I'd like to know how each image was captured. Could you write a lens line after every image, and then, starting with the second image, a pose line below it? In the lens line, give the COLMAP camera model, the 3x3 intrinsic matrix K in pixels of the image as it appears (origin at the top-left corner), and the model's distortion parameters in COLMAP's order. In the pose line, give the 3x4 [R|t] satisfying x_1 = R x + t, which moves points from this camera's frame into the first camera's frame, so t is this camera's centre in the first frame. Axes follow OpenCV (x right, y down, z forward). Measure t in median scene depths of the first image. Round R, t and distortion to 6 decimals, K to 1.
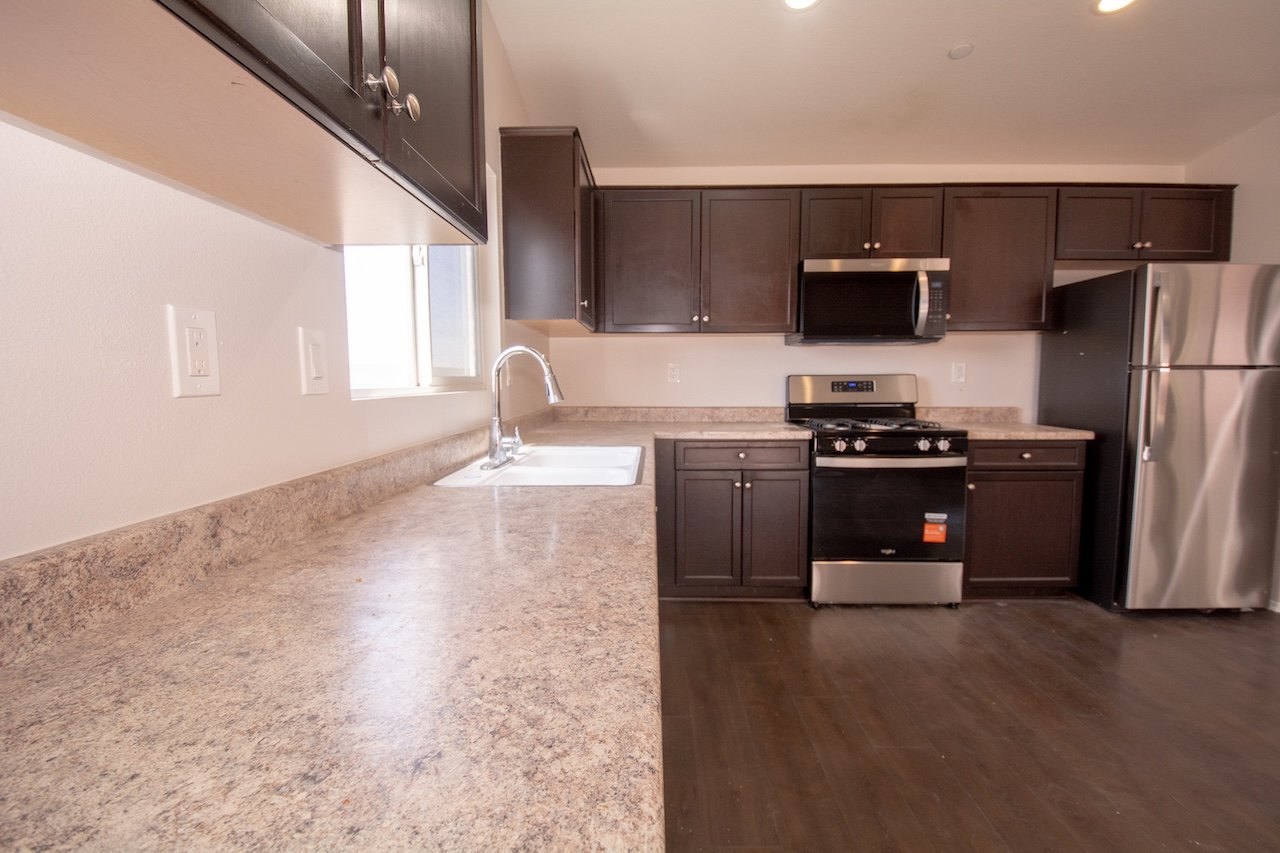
lens RADIAL K [[556.9, 0, 643.1], [0, 556.9, 421.1], [0, 0, 1]] dist [0.004978, -0.015055]
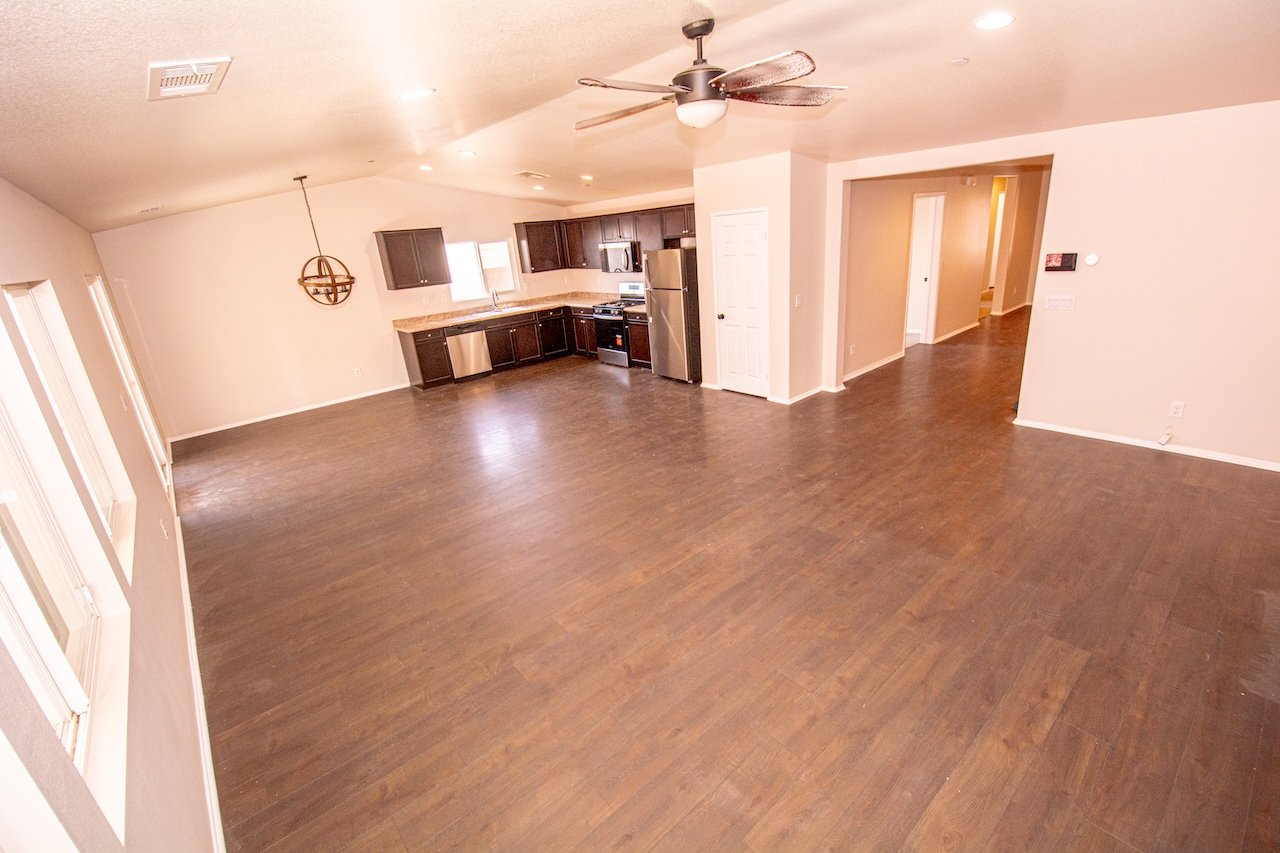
lens RADIAL K [[556.9, 0, 644.8], [0, 556.9, 422.1], [0, 0, 1]] dist [0.004978, -0.015055]
pose [[0.669224, 0.193842, -0.717332, 2.760811], [0.020716, 0.960132, 0.278779, -0.210923], [0.742772, -0.201426, 0.638527, -0.869208]]
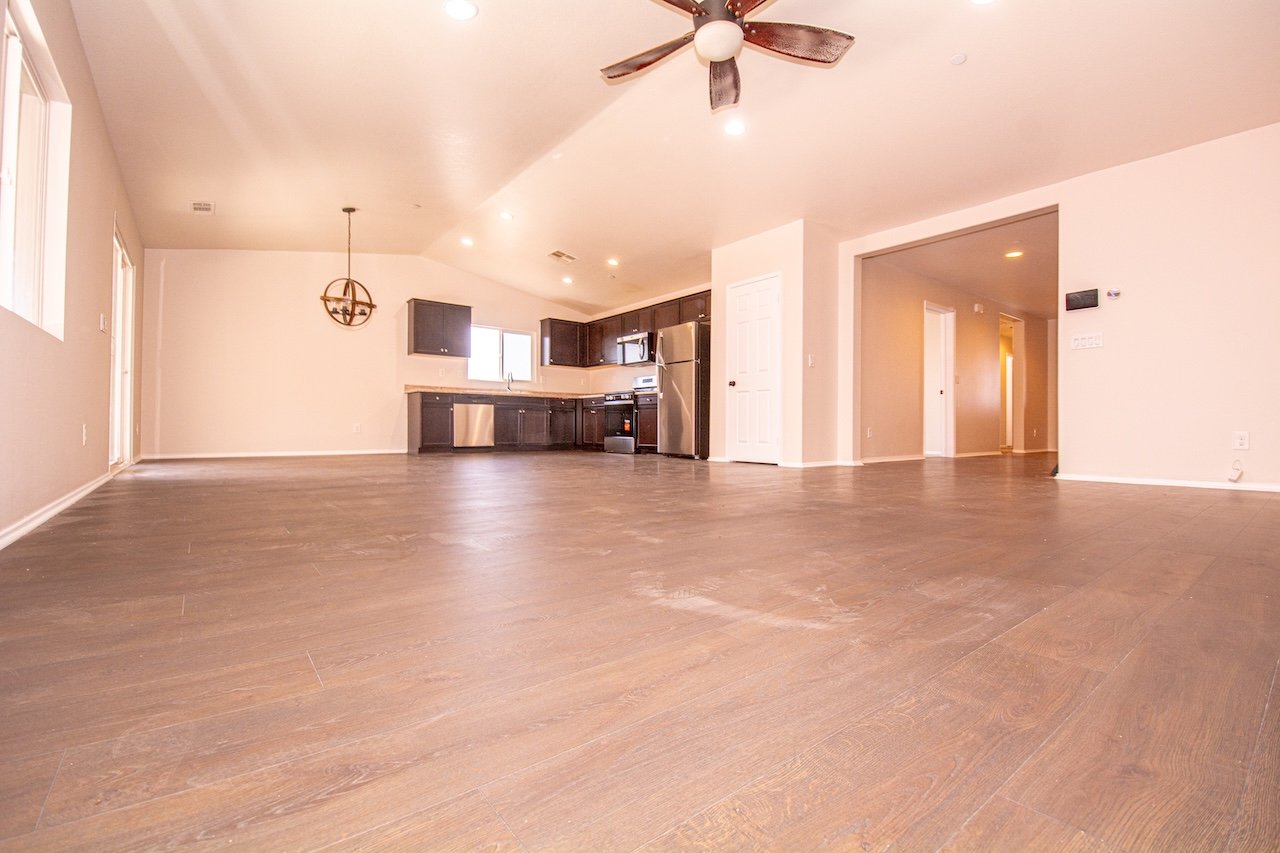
lens RADIAL K [[556.9, 0, 644.0], [0, 556.9, 427.2], [0, 0, 1]] dist [0.004978, -0.015055]
pose [[0.640391, 0.005508, -0.768029, 2.738134], [-0.068527, 0.996396, -0.049992, 0.331036], [0.764986, 0.084645, 0.638461, -0.772907]]
